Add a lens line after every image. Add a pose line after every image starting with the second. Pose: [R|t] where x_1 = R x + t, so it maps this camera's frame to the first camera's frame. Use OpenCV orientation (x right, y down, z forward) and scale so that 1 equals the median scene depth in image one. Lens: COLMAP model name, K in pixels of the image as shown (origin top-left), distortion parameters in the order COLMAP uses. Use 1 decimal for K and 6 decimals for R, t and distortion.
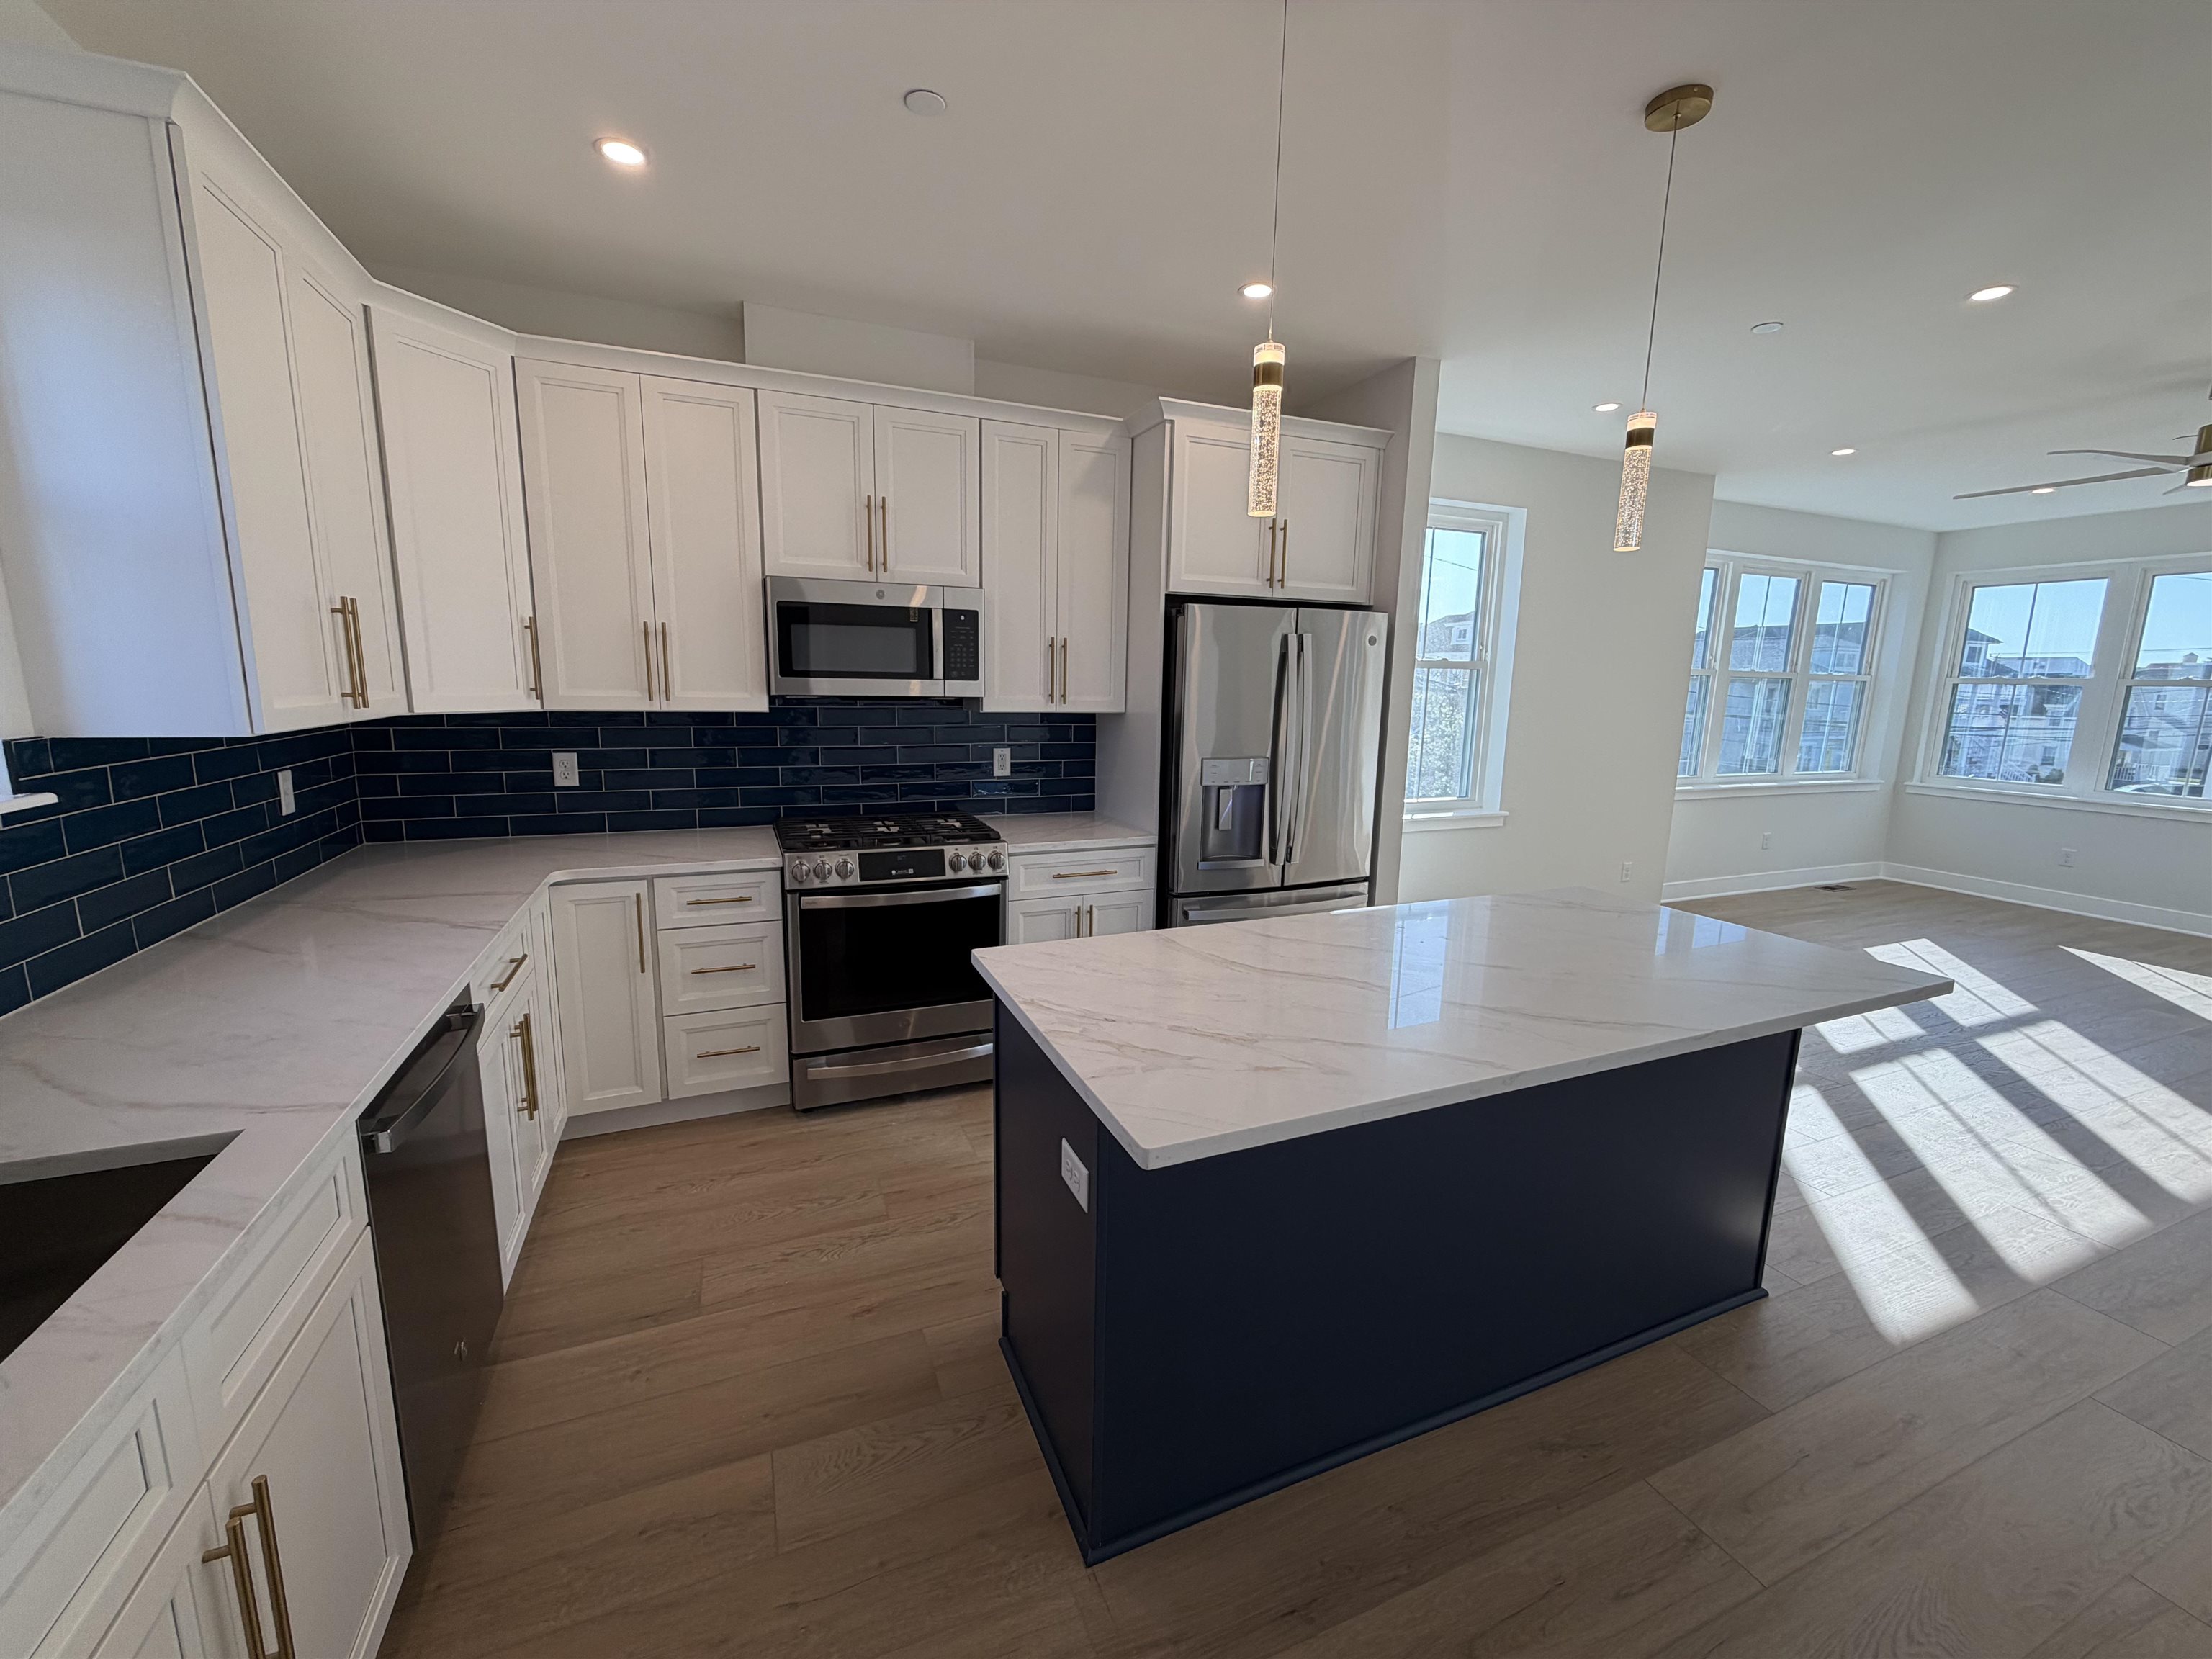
lens RADIAL K [[879.2, 0, 1096.1], [0, 879.2, 829.4], [0, 0, 1]] dist [-0.001311, 0.000299]
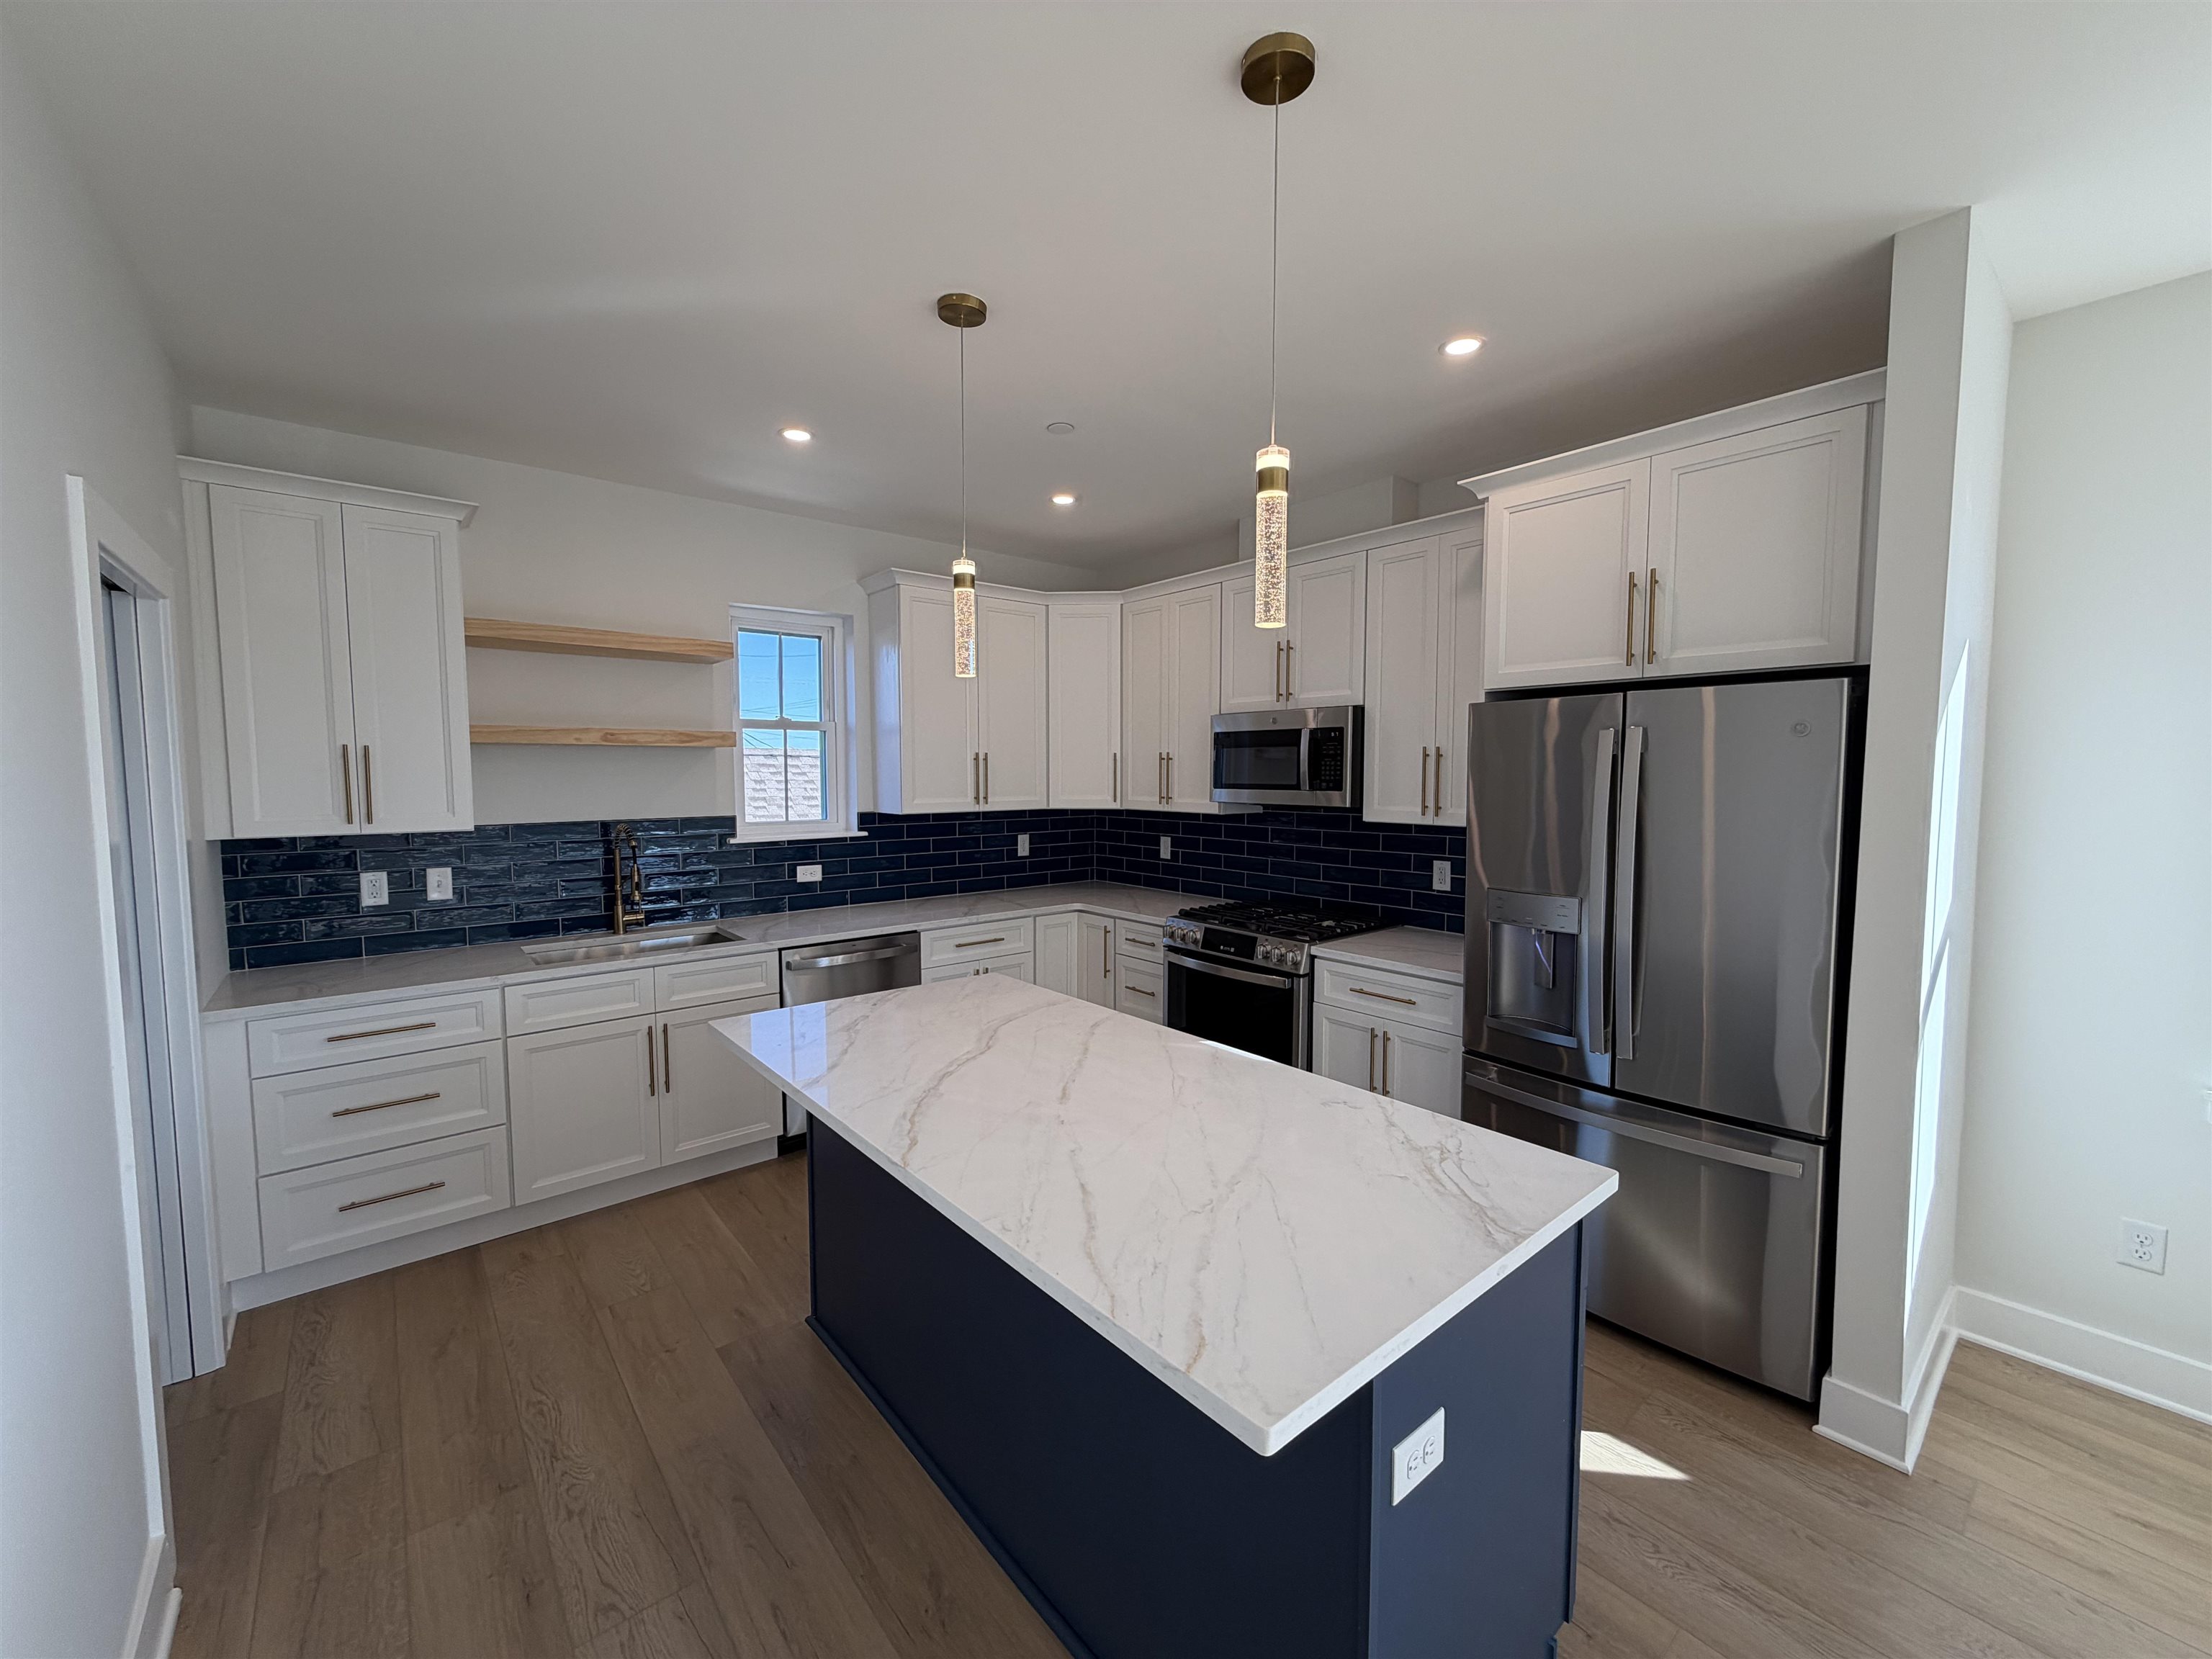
lens RADIAL K [[879.2, 0, 1097.7], [0, 879.2, 829.0], [0, 0, 1]] dist [-0.001311, 0.000299]
pose [[0.296113, 0.046030, -0.954043, 0.822632], [-0.156516, 0.987675, -0.000926, -0.080362], [0.942242, 0.149597, 0.299668, 0.427268]]
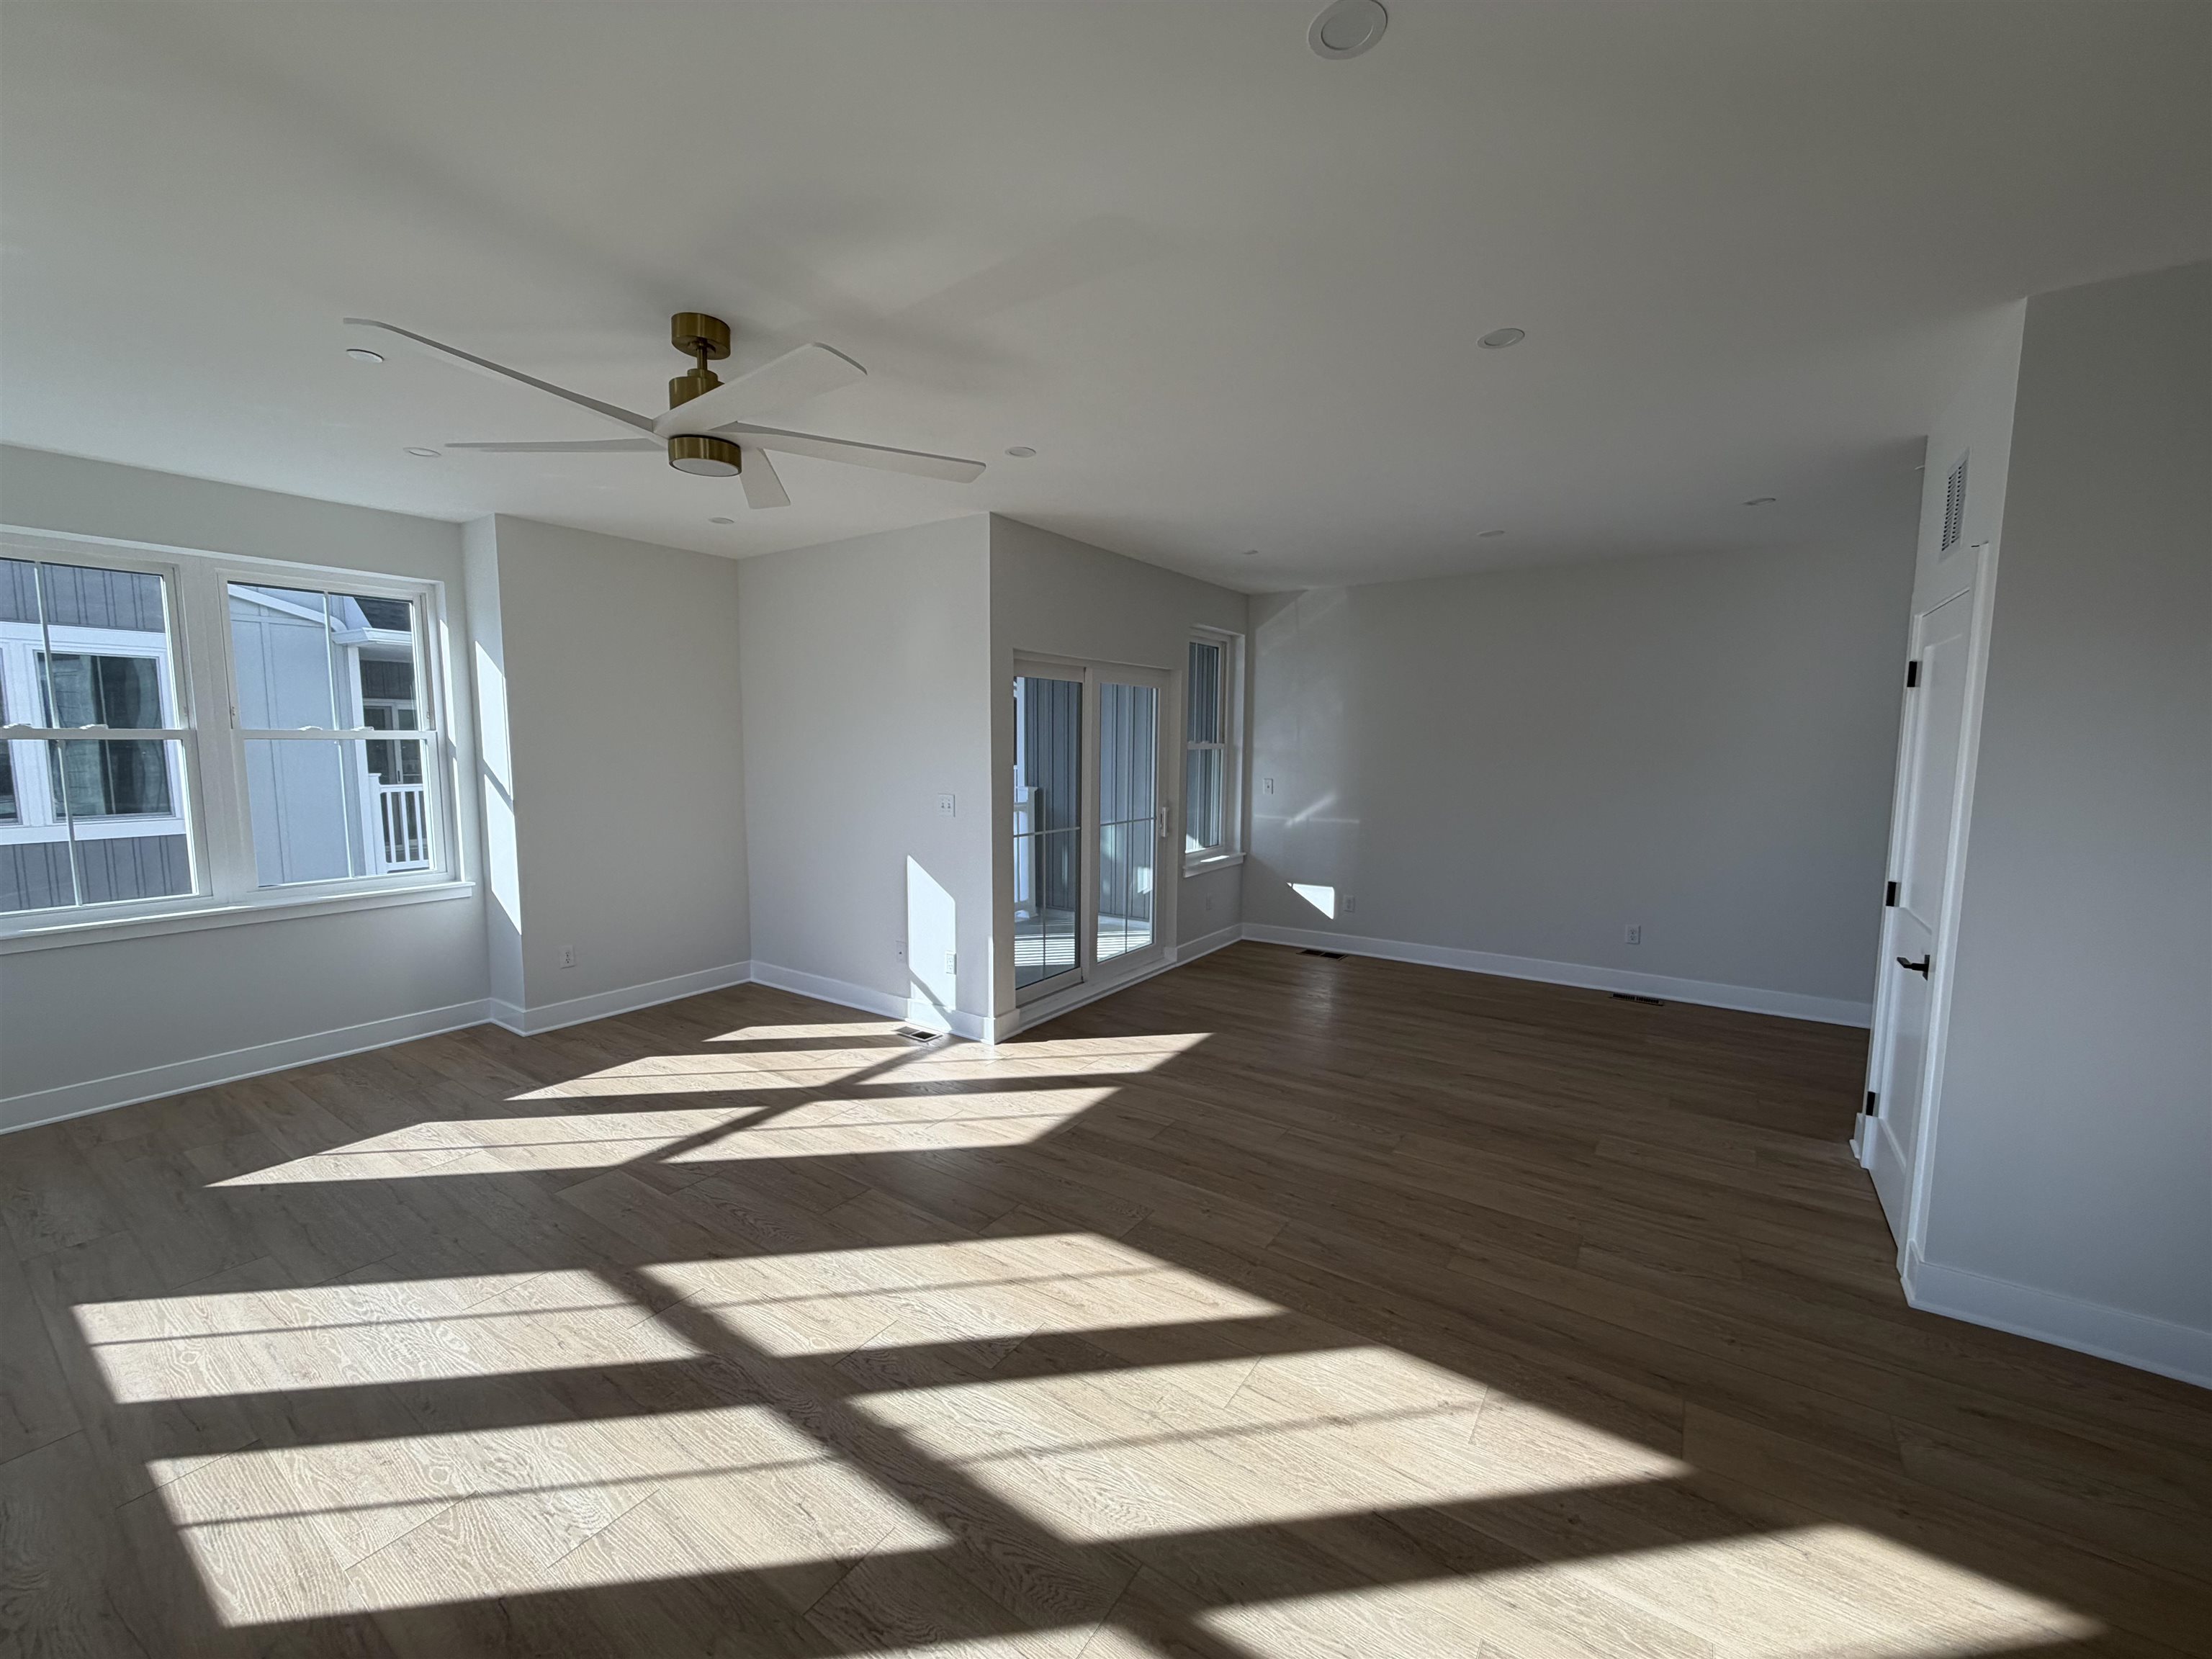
lens RADIAL K [[879.2, 0, 1098.0], [0, 879.2, 833.6], [0, 0, 1]] dist [-0.001311, 0.000299]
pose [[-0.544160, -0.106752, 0.832162, 0.534373], [0.126720, 0.970035, 0.207303, -0.241352], [-0.829356, 0.218257, -0.514327, 1.297731]]
